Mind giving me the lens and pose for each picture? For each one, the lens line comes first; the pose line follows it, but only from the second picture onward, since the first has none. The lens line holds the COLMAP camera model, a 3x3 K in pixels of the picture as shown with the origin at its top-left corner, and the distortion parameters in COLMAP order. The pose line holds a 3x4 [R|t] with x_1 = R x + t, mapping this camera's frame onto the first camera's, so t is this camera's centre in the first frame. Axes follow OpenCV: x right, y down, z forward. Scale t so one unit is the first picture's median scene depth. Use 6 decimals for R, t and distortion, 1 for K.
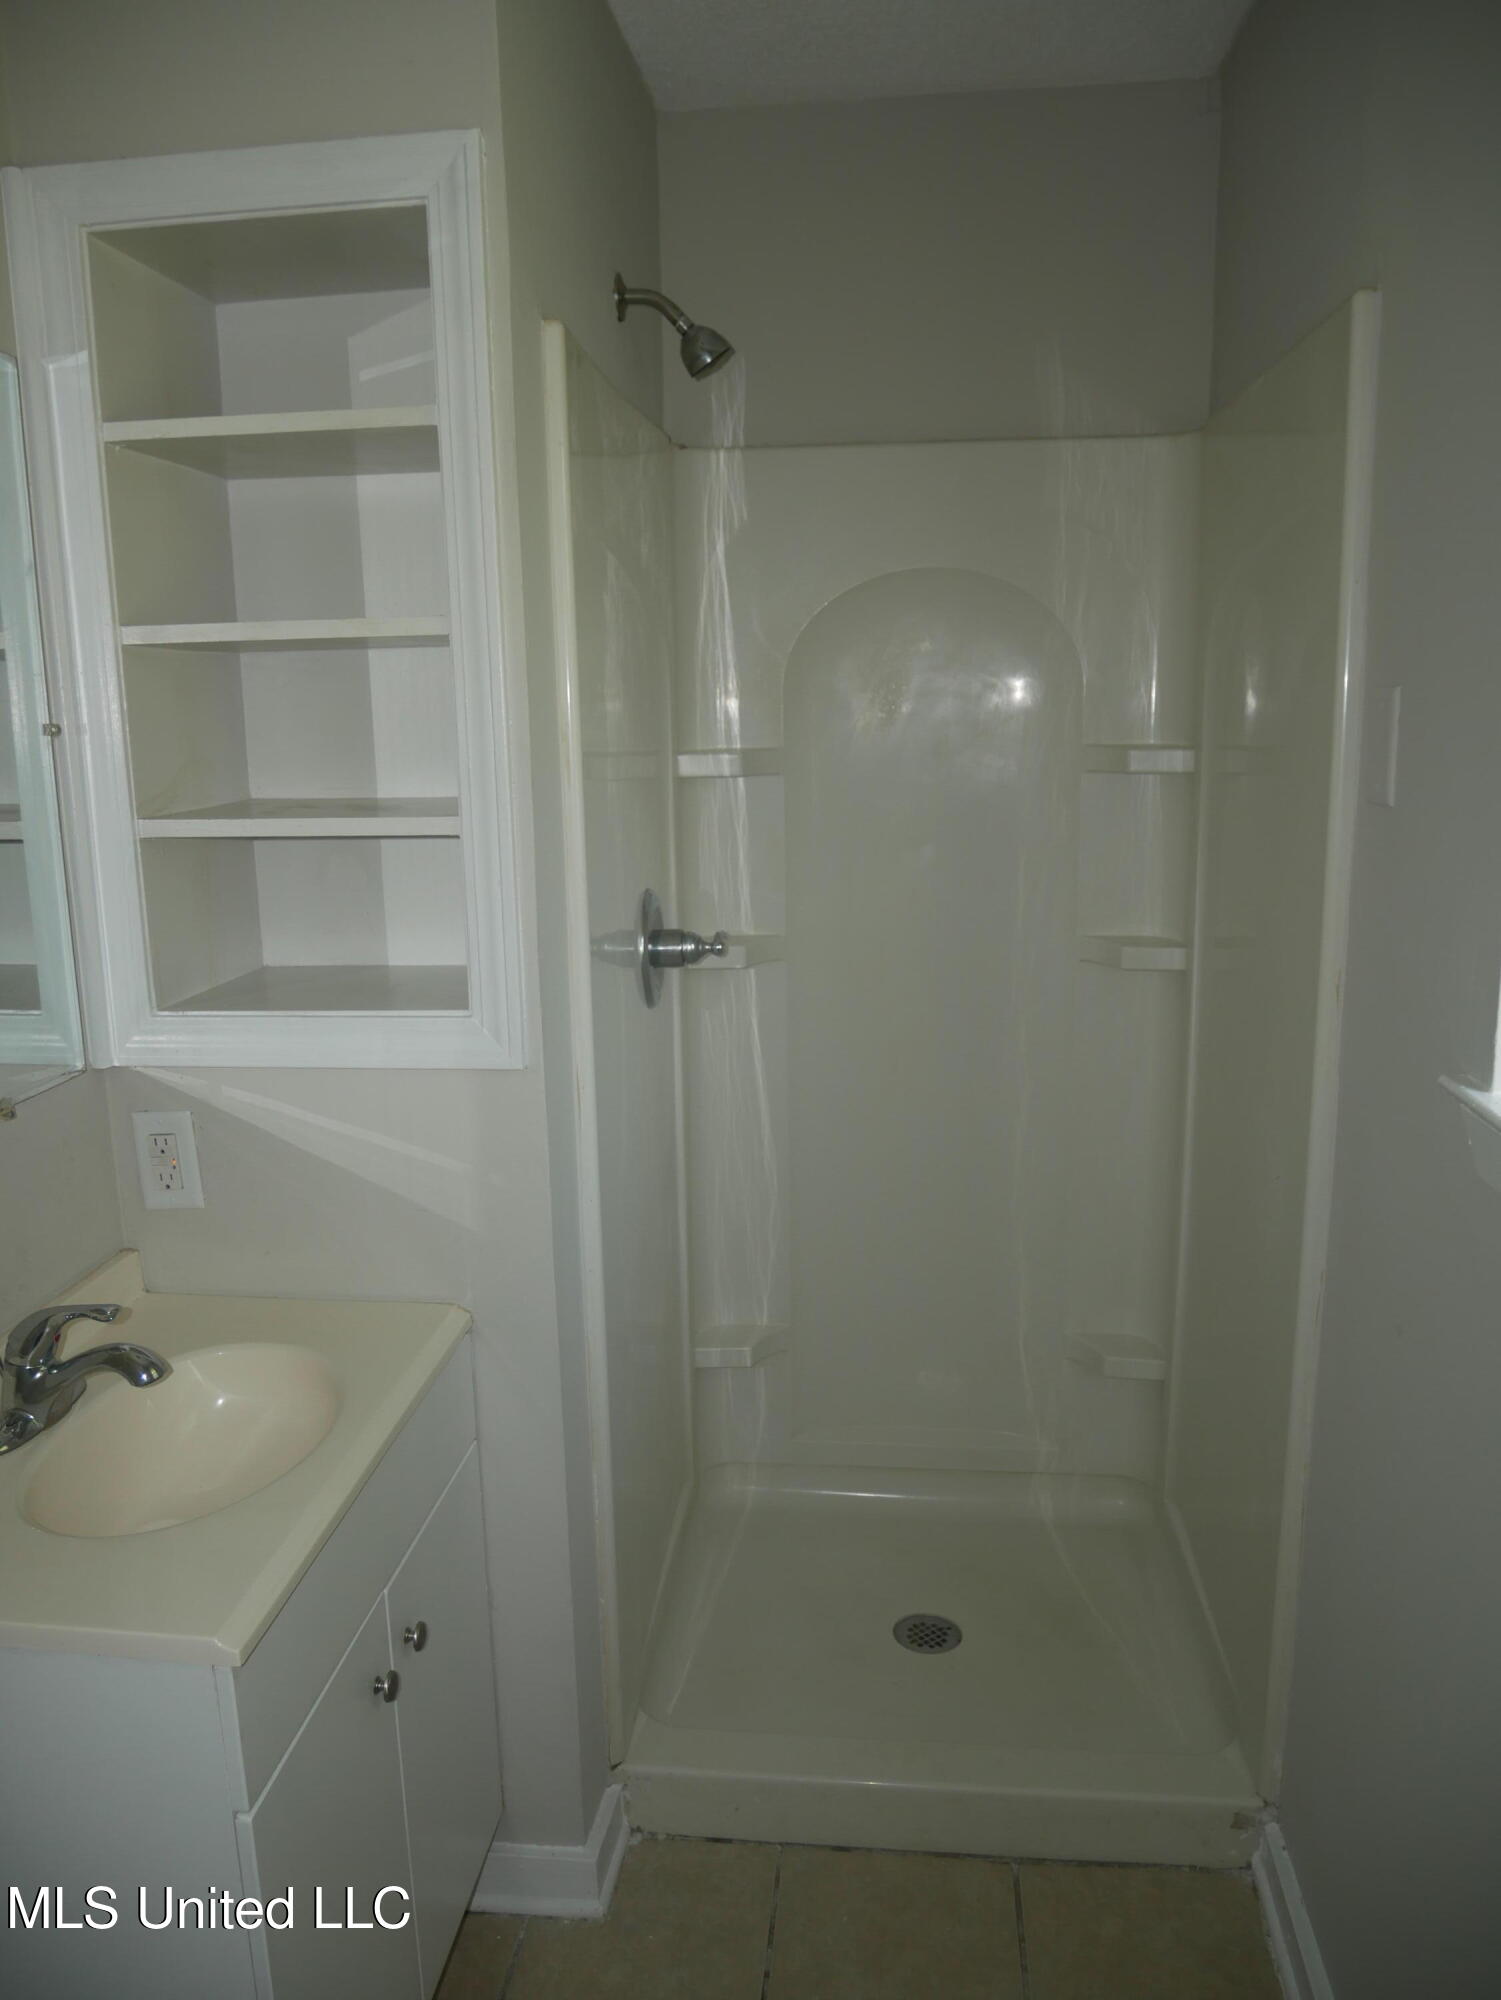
lens RADIAL K [[1436.3, 0, 752.8], [0, 1436.3, 994.1], [0, 0, 1]] dist [-0.074357, 0.030030]
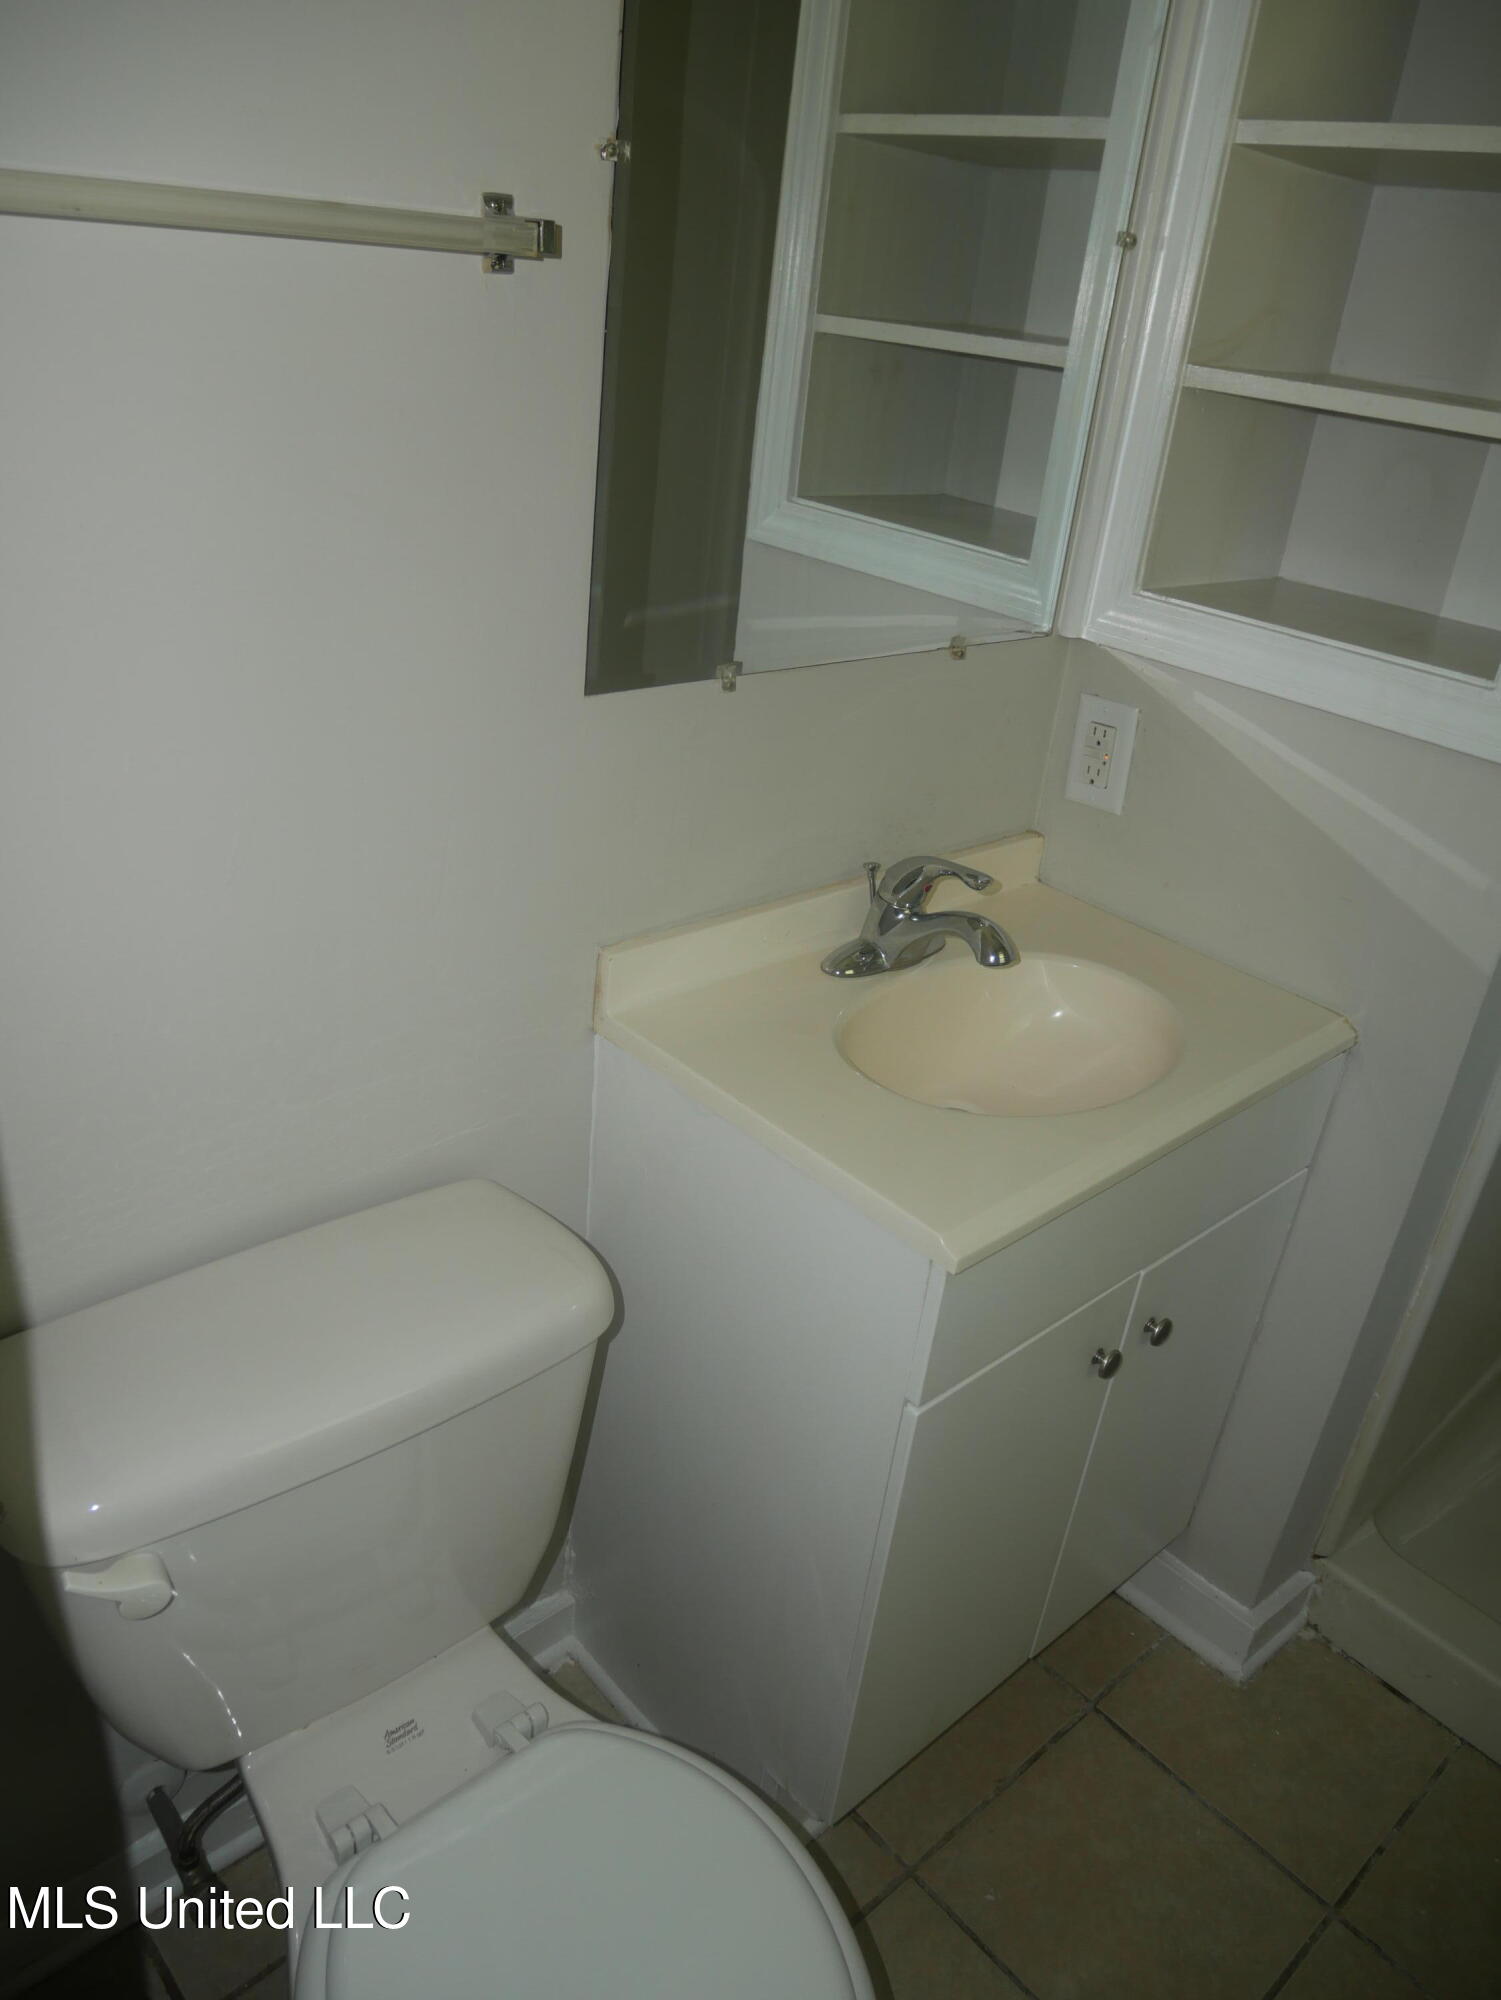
lens RADIAL K [[1436.3, 0, 737.2], [0, 1436.3, 996.0], [0, 0, 1]] dist [-0.074357, 0.030030]
pose [[0.733098, 0.384065, -0.561303, -0.003532], [-0.239205, 0.918168, 0.315828, 0.025961], [0.636670, -0.097267, 0.764978, 0.126672]]
